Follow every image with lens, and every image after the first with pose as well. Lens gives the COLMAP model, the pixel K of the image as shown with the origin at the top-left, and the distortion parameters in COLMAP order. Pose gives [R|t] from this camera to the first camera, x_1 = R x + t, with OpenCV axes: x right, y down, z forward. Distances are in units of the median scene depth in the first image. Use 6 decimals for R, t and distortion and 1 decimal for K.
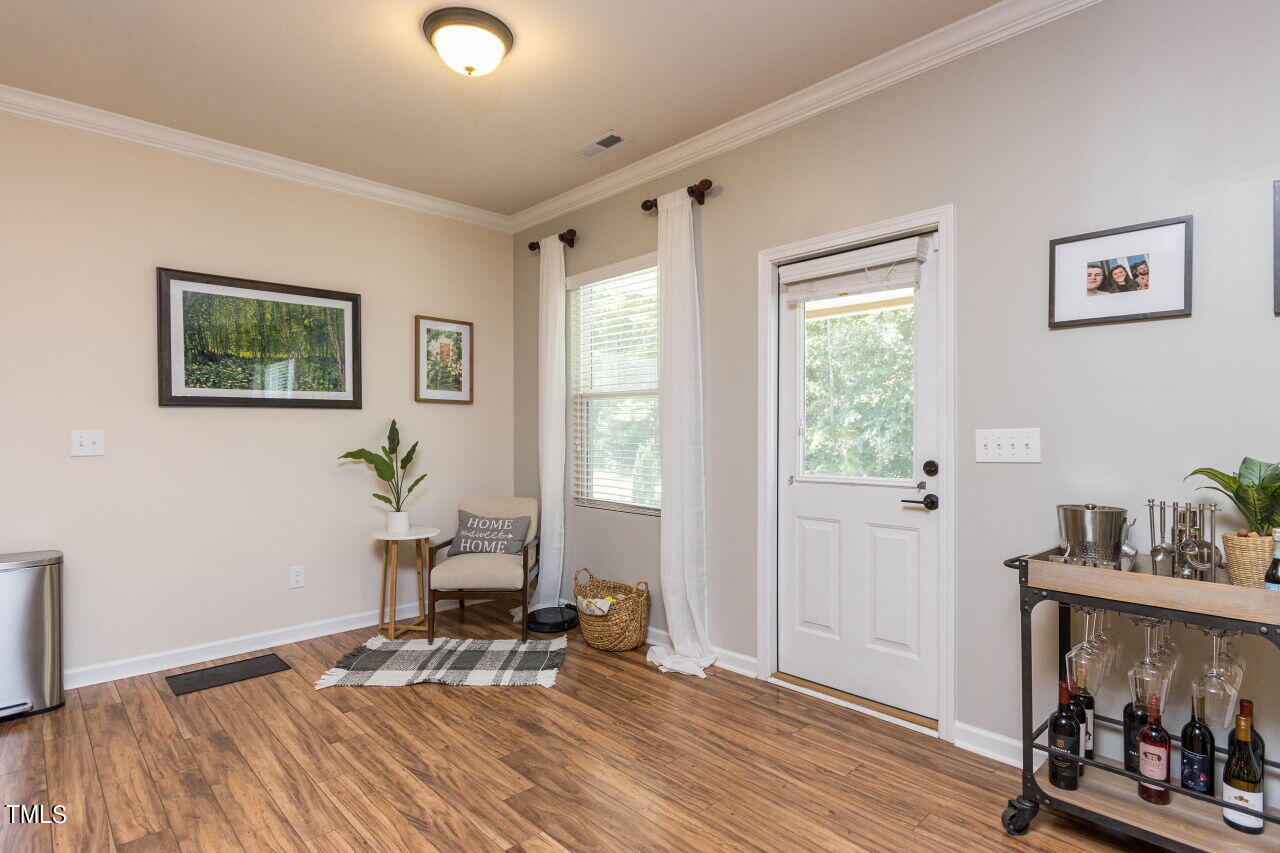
lens RADIAL K [[656.8, 0, 640.0], [0, 656.8, 426.5], [0, 0, 1]] dist [-0.001686, -0.000188]
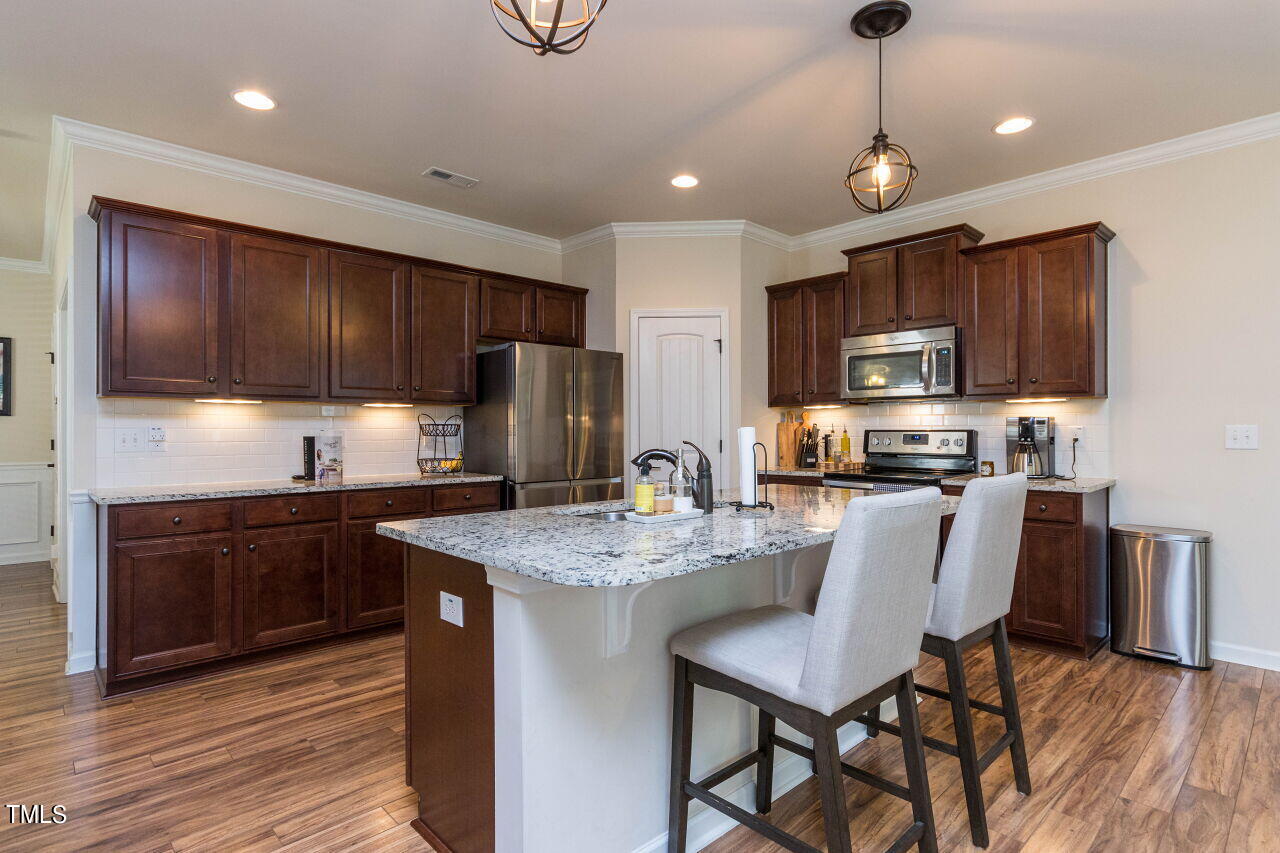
lens RADIAL K [[656.8, 0, 640.0], [0, 656.8, 426.5], [0, 0, 1]] dist [-0.001686, -0.000188]
pose [[0.004684, 0.002954, -0.999985, 0.290314], [0.004505, 0.999985, 0.002975, 0.001362], [0.999979, -0.004519, 0.004671, 0.028988]]
